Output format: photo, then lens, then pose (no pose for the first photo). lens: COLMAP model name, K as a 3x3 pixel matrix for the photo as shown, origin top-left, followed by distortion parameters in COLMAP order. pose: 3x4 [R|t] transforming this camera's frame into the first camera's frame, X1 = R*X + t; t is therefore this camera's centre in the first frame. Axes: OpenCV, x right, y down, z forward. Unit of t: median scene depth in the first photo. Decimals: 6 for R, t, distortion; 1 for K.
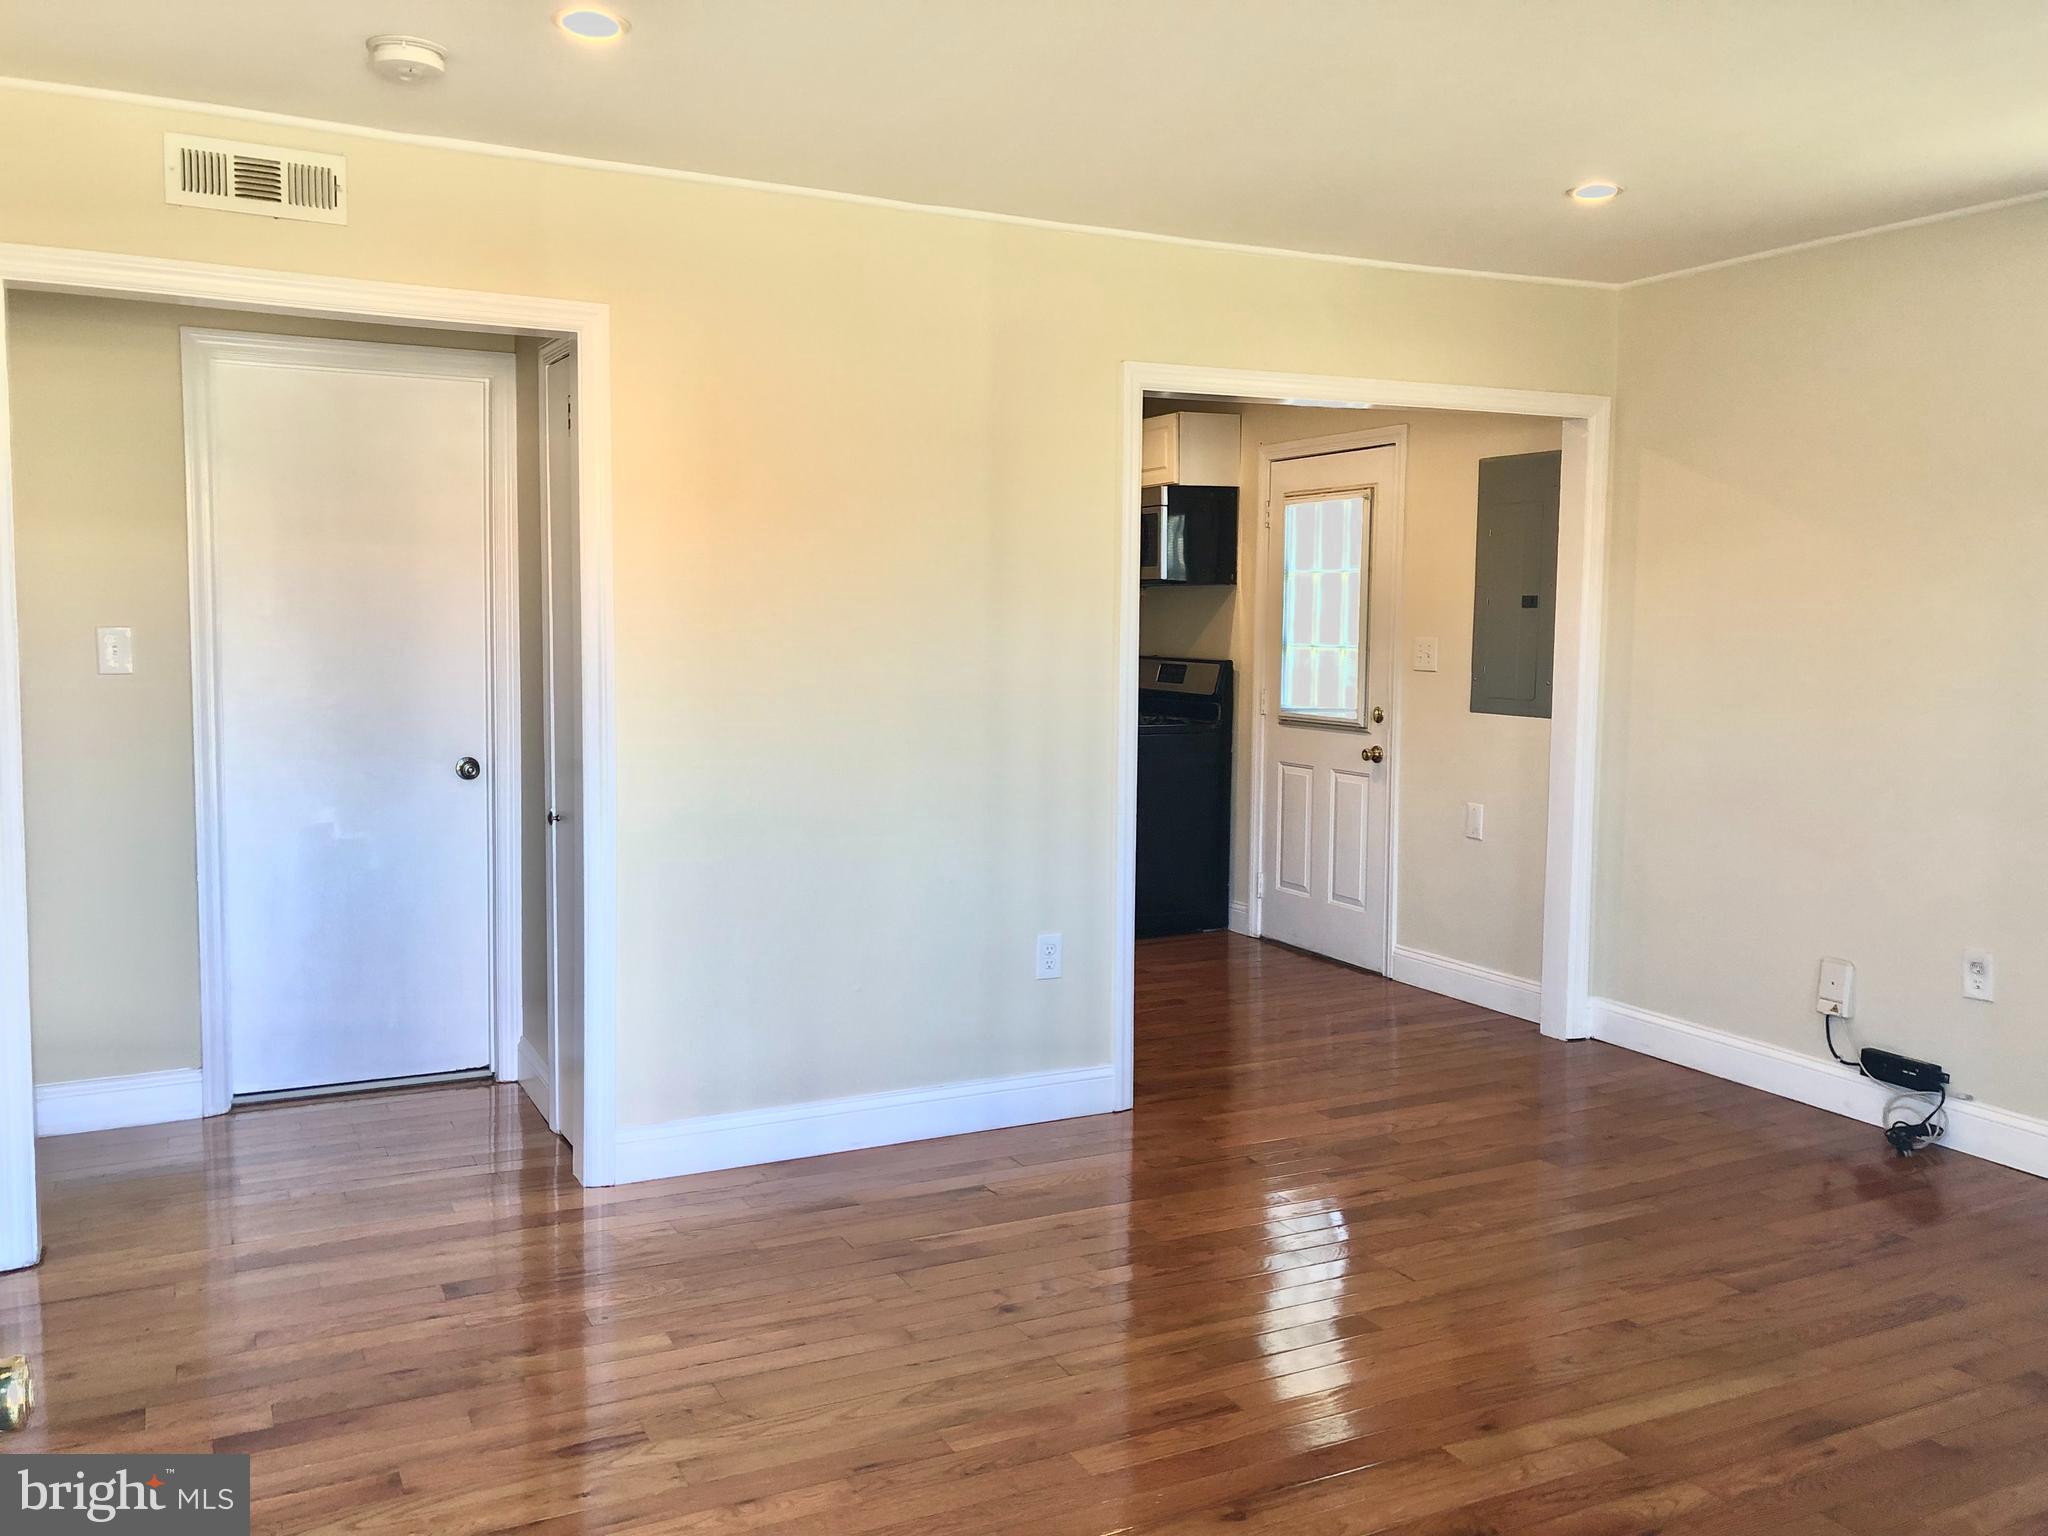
lens RADIAL K [[1673.5, 0, 1024.0], [0, 1673.5, 768.0], [0, 0, 1]] dist [0.006267, 0.001758]
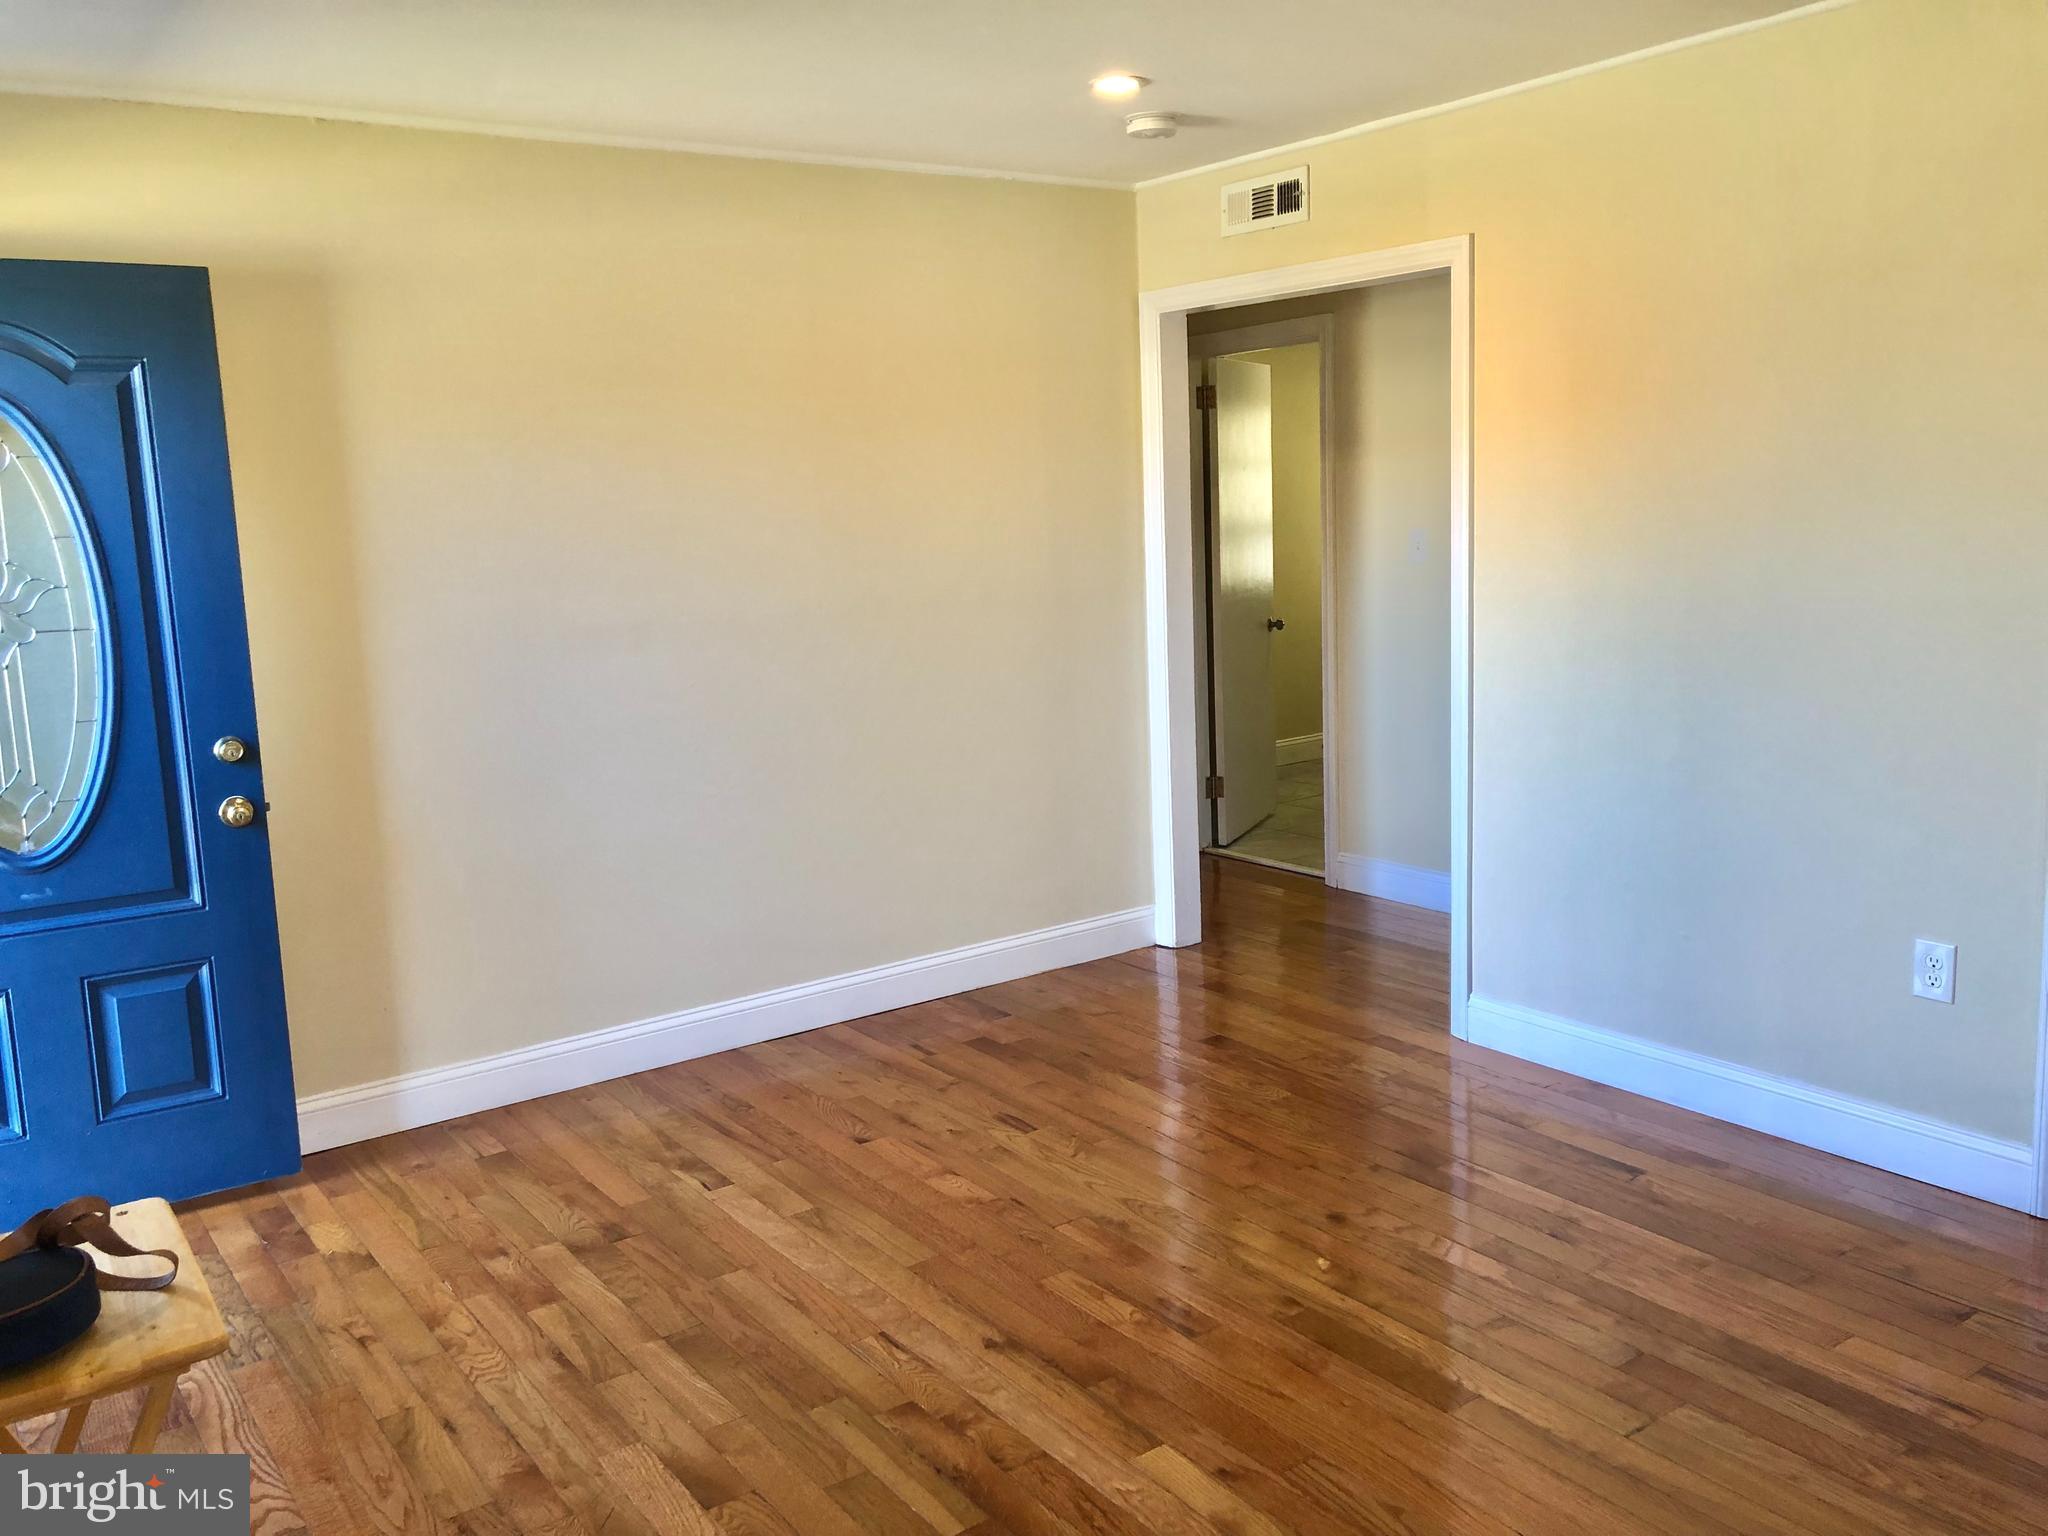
lens RADIAL K [[1673.5, 0, 1024.0], [0, 1673.5, 768.0], [0, 0, 1]] dist [0.006267, 0.001758]
pose [[0.138192, 0.138177, -0.980719, 0.887333], [-0.051011, 0.989899, 0.132283, -0.070143], [0.989091, 0.031747, 0.143845, 0.628235]]
